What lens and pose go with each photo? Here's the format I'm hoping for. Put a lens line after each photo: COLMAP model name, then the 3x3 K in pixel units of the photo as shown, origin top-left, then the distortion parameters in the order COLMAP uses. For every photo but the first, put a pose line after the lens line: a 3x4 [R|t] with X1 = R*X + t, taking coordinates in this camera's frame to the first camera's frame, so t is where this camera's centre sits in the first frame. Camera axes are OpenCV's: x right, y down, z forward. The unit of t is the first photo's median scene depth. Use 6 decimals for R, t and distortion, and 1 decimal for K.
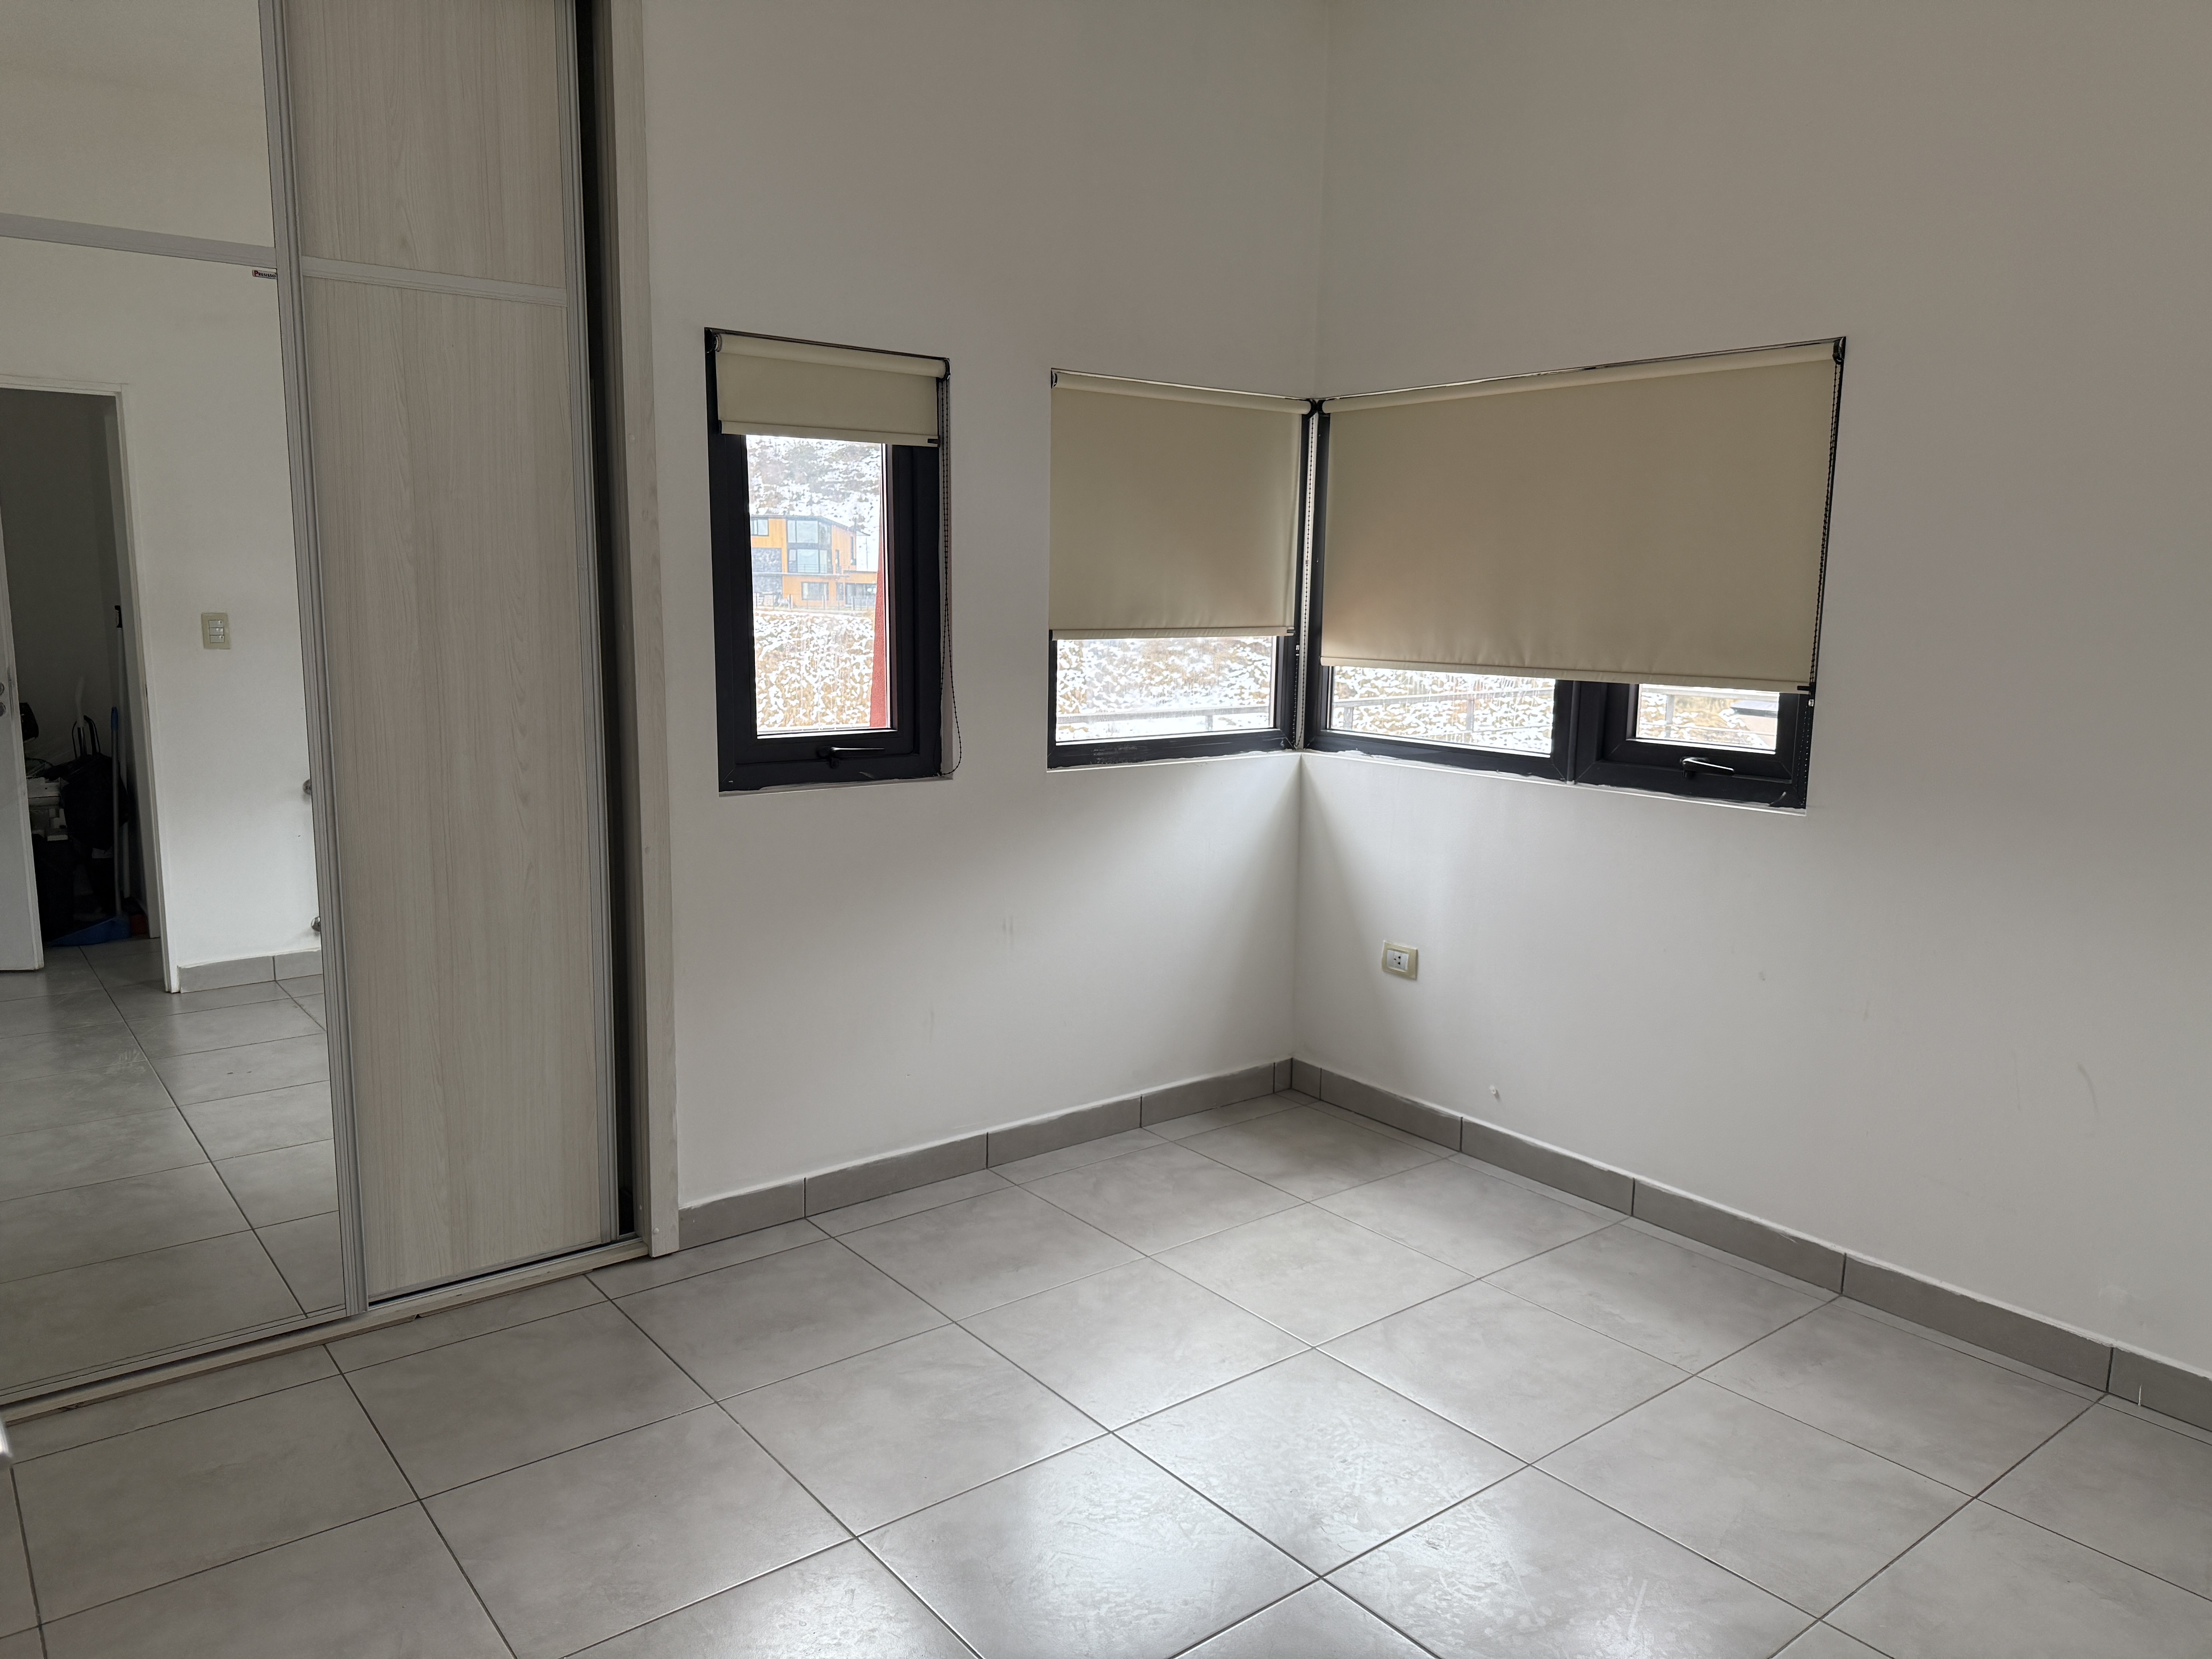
lens RADIAL K [[1545.3, 0, 1122.4], [0, 1545.3, 836.9], [0, 0, 1]] dist [0.118205, -0.175573]
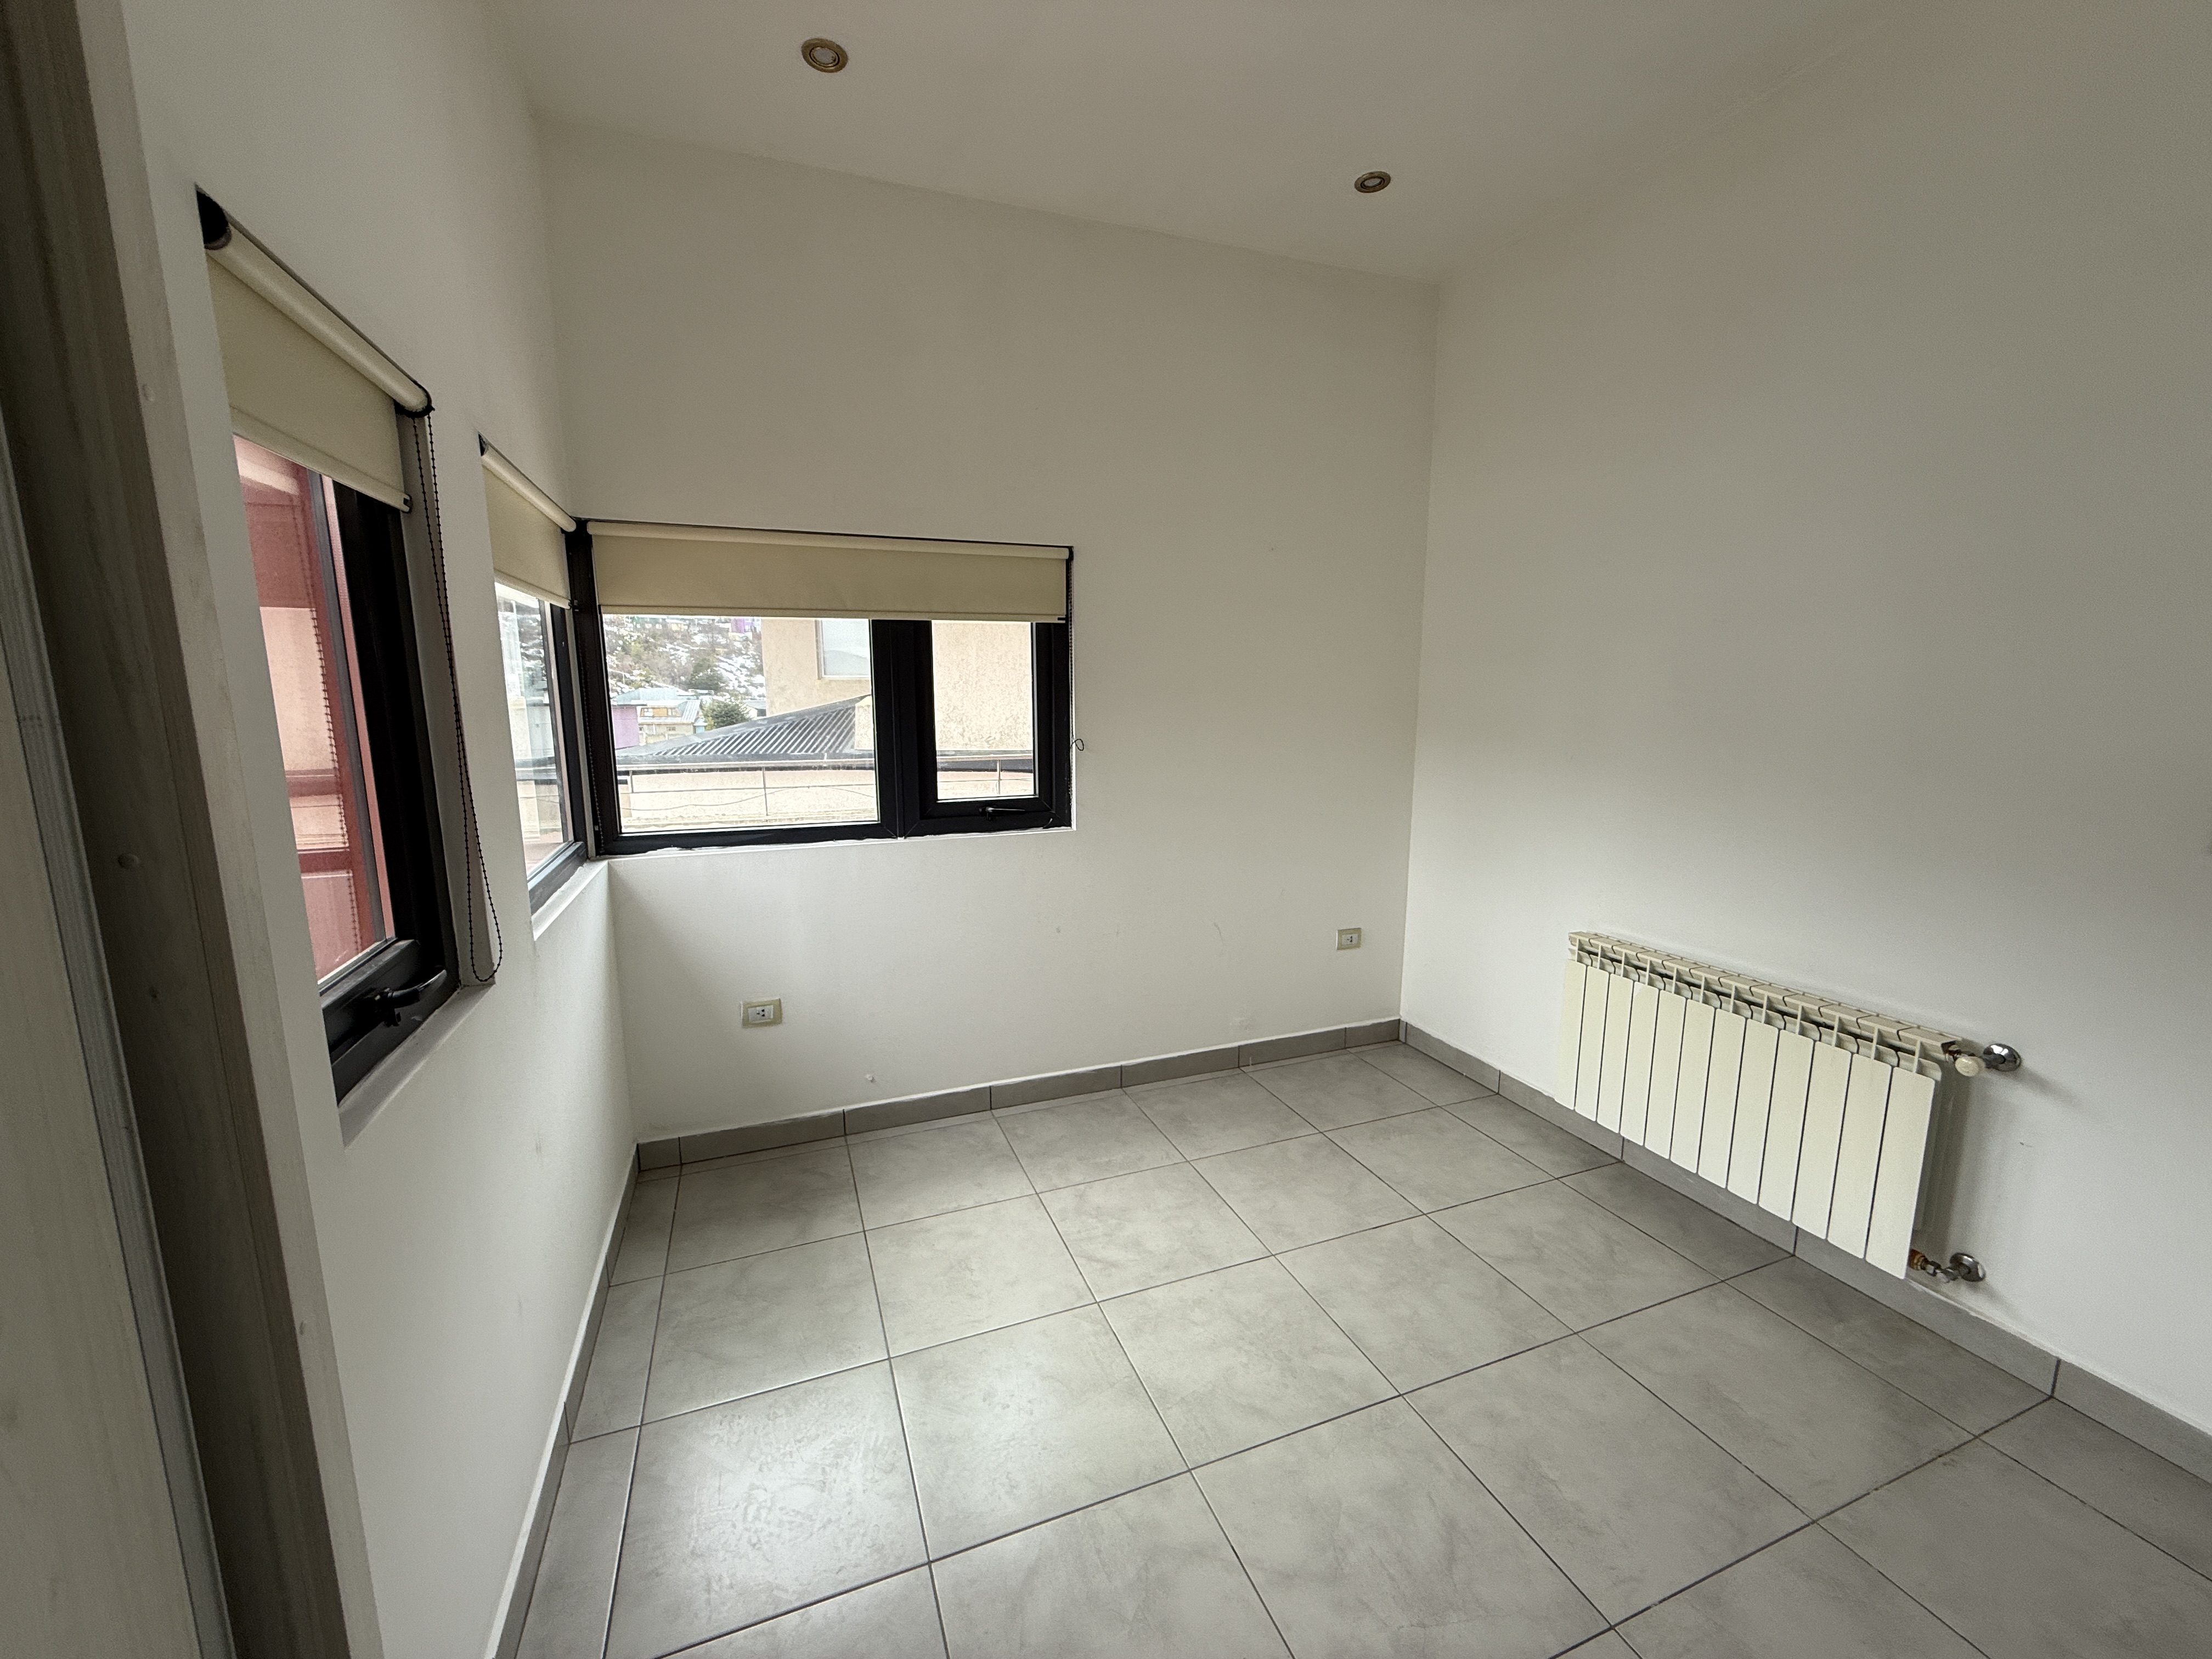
lens RADIAL K [[877.6, 0, 1097.3], [0, 877.6, 829.4], [0, 0, 1]] dist [0.001410, -0.000192]
pose [[0.300780, -0.167854, 0.938806, -0.392248], [0.156534, 0.979728, 0.125020, -0.113561], [-0.940759, 0.109351, 0.320958, 0.591711]]
